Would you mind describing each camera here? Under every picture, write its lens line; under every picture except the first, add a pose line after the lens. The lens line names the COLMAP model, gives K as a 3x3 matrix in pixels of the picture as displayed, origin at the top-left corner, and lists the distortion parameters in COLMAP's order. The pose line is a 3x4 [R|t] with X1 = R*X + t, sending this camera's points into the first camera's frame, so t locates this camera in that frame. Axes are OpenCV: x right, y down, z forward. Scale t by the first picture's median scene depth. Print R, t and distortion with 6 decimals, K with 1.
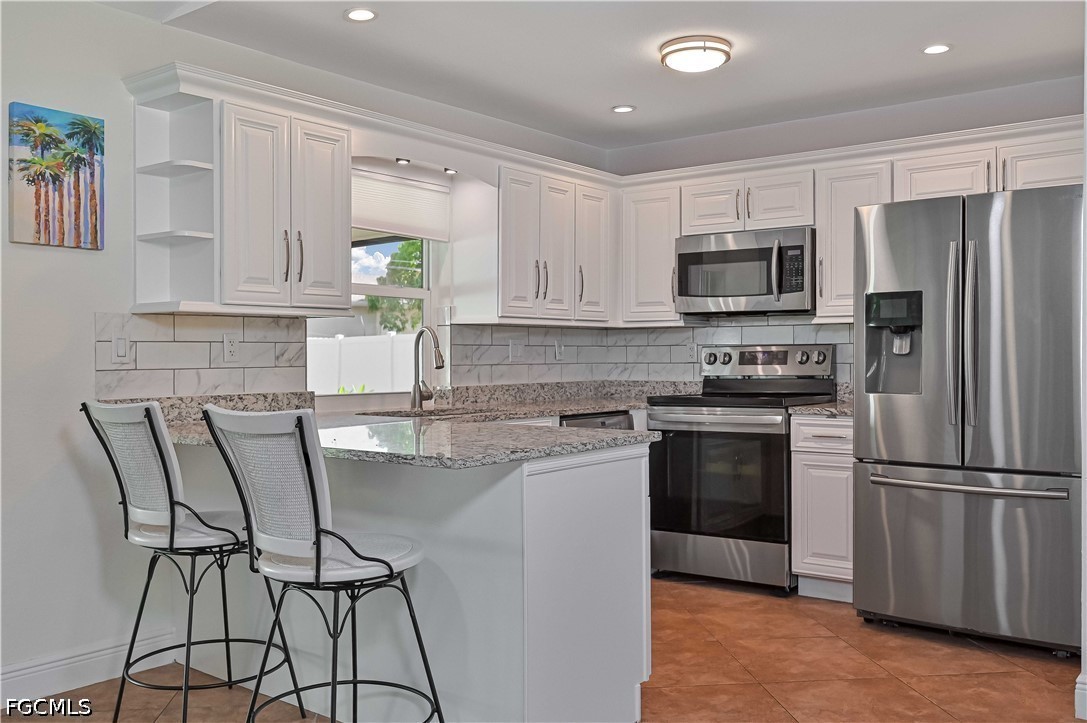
lens RADIAL K [[967.8, 0, 543.5], [0, 967.8, 361.5], [0, 0, 1]] dist [0.005117, -0.000035]
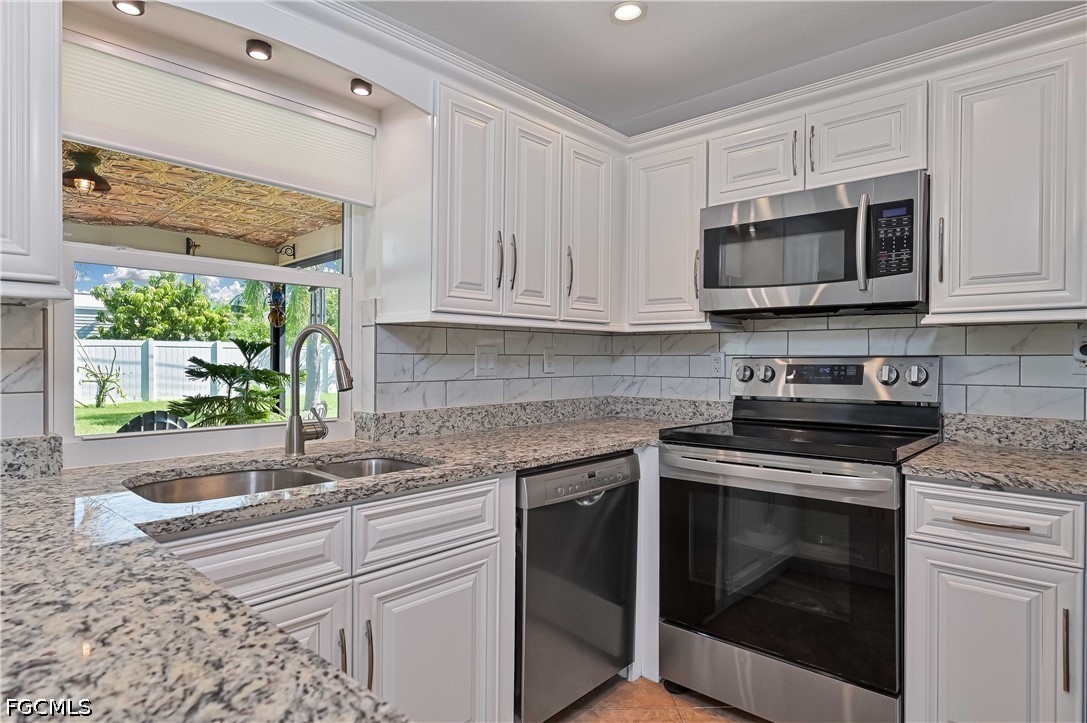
lens RADIAL K [[604.1, 0, 543.5], [0, 604.1, 361.5], [0, 0, 1]] dist [-0.002417, 0.000761]
pose [[0.996473, 0.008074, -0.083522, 0.059806], [-0.008052, 0.999967, 0.000595, -0.012327], [0.083524, 0.000080, 0.996506, 0.559716]]
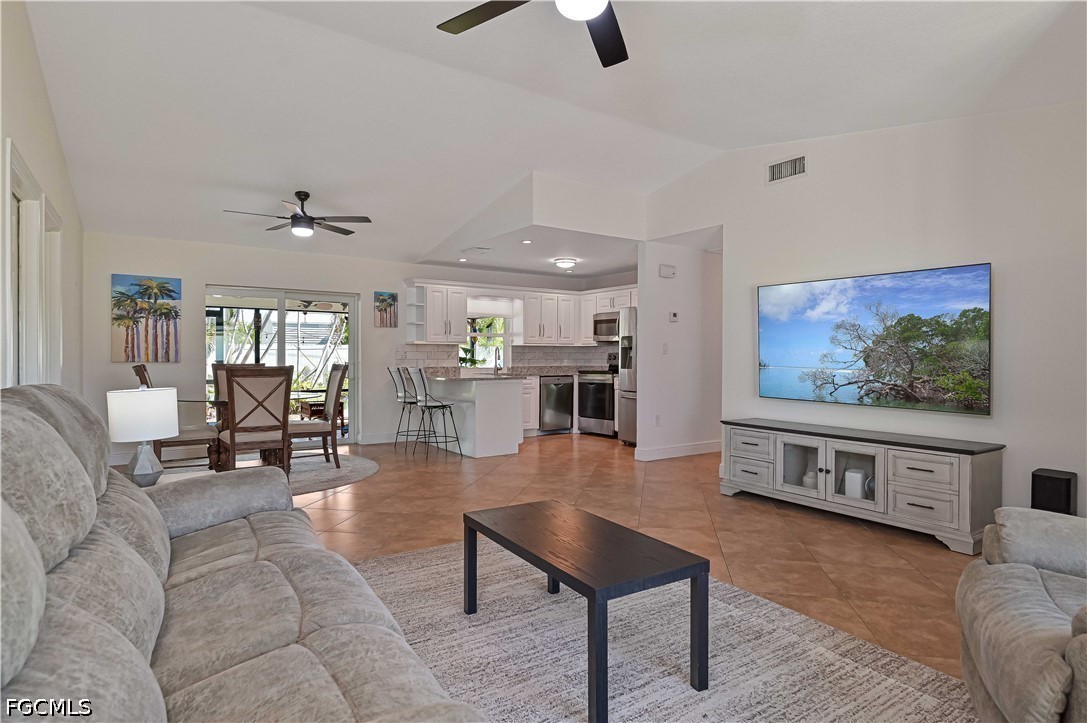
lens RADIAL K [[590.5, 0, 543.5], [0, 590.5, 361.5], [0, 0, 1]] dist [0.000415, 0.000539]
pose [[0.952192, 0.007565, -0.305407, 0.542773], [-0.007199, 0.999971, 0.002322, 0.005722], [0.305415, -0.000013, 0.952219, -0.697343]]
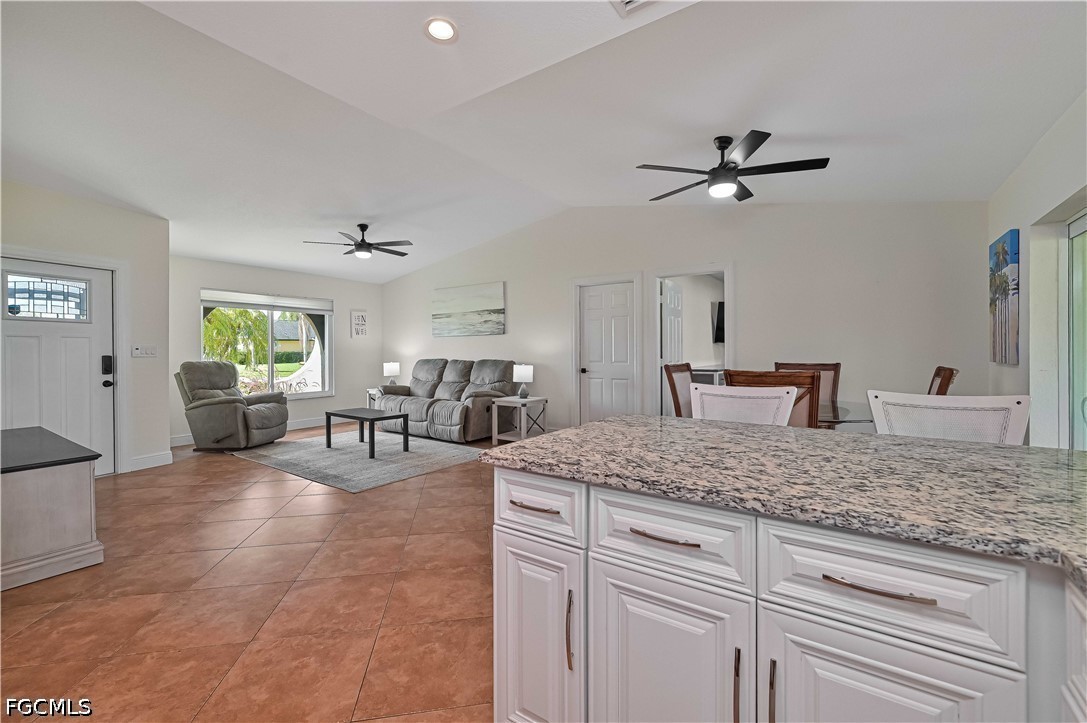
lens RADIAL K [[449.6, 0, 546.2], [0, 449.6, 354.1], [0, 0, 1]] dist [-0.006435, 0.000231]
pose [[-0.997858, 0.006436, -0.065102, 0.053248], [0.005472, 0.999873, 0.014981, -0.011841], [0.065191, 0.014593, -0.997766, 0.877789]]
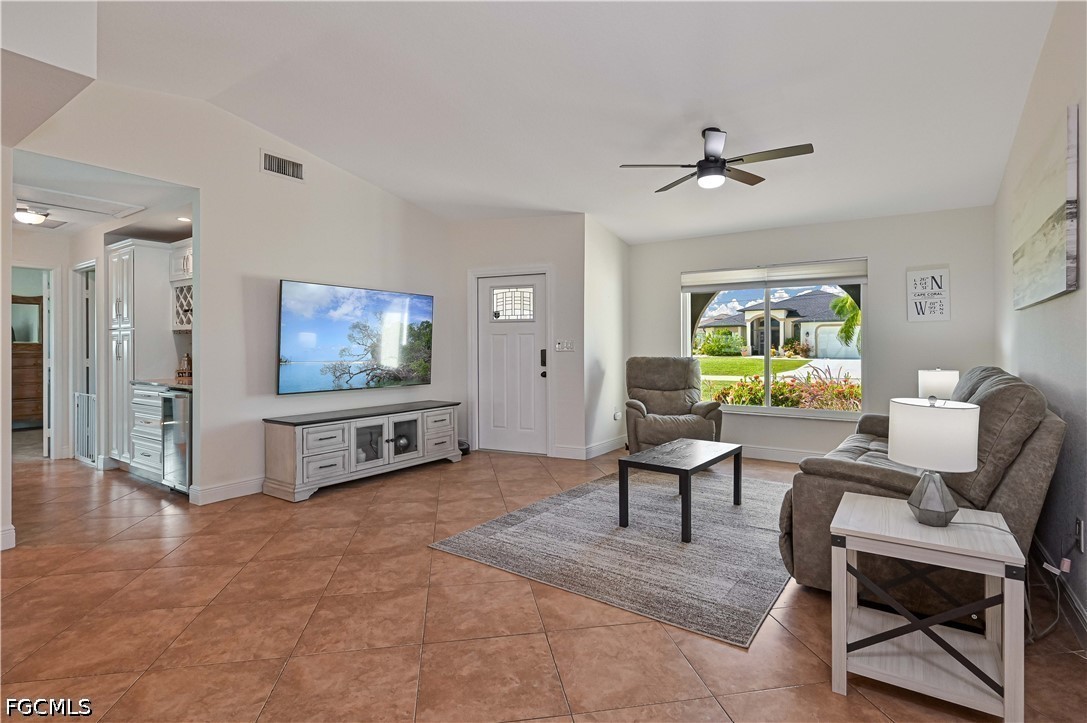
lens RADIAL K [[533.6, 0, 551.0], [0, 533.6, 341.5], [0, 0, 1]] dist [0.000360, 0.000326]
pose [[-0.065879, 0.006843, 0.997804, -0.328765], [0.010677, 0.999924, -0.006152, -0.010525], [-0.997771, 0.010248, -0.065947, -0.002392]]
